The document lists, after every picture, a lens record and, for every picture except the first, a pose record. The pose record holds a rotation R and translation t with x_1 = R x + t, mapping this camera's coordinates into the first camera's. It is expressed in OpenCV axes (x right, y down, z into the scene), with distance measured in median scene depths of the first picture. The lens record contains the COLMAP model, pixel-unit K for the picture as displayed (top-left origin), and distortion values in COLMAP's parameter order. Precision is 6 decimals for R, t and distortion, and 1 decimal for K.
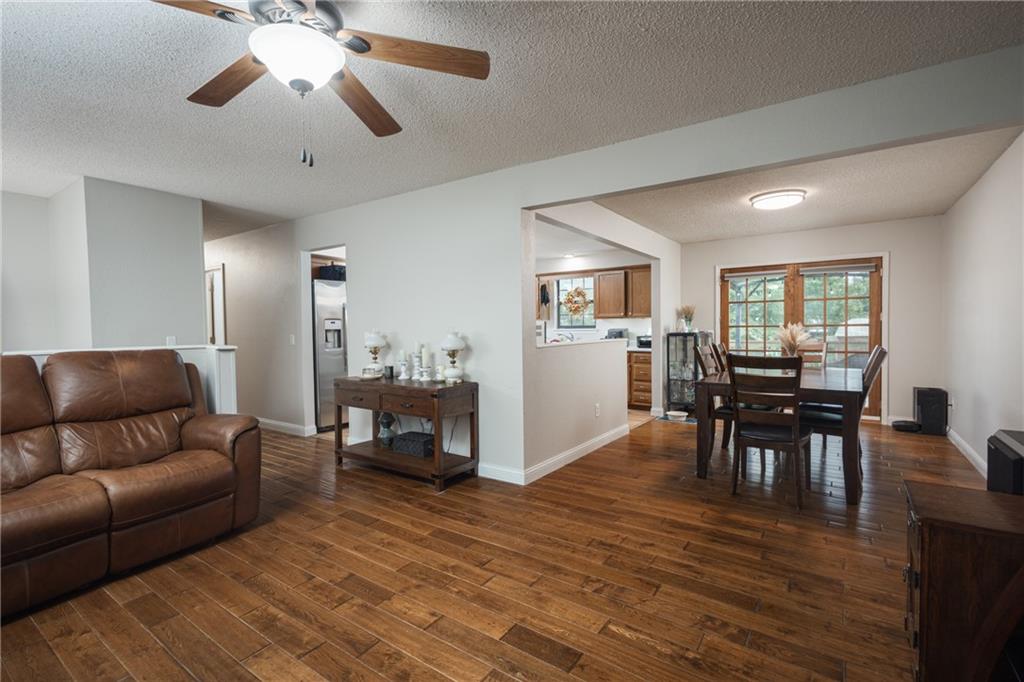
lens RADIAL K [[468.3, 0, 509.7], [0, 468.3, 339.4], [0, 0, 1]] dist [0.001930, -0.000242]
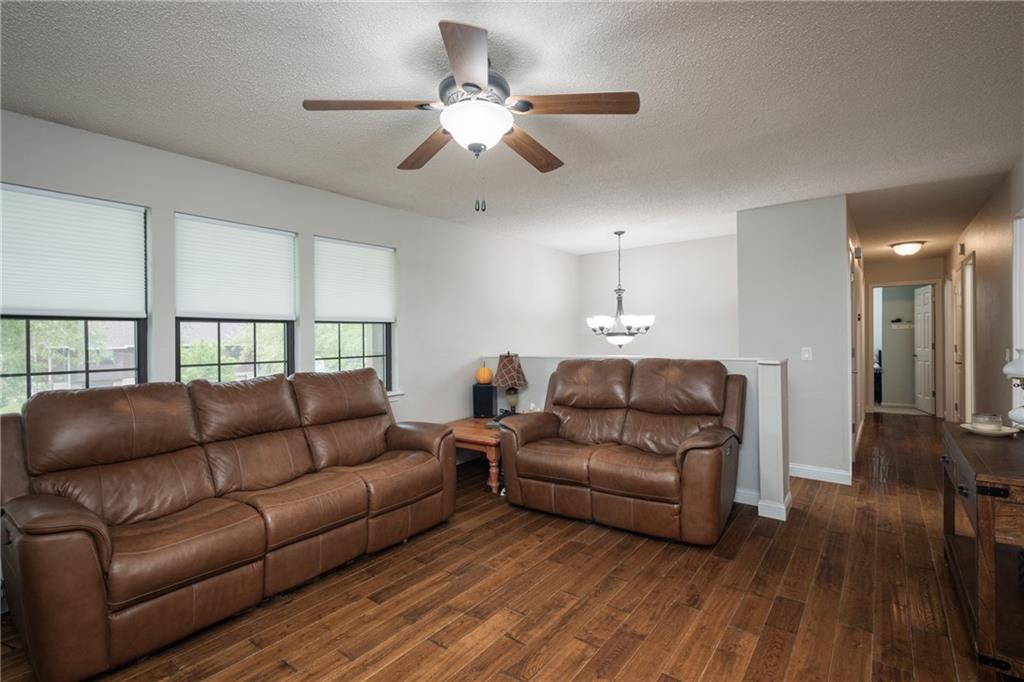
lens RADIAL K [[468.3, 0, 510.5], [0, 468.3, 342.0], [0, 0, 1]] dist [0.001930, -0.000242]
pose [[-0.061641, 0.011378, -0.998034, 0.460105], [-0.012772, 0.999844, 0.012188, -0.034293], [0.998017, 0.013499, -0.061486, 0.719169]]
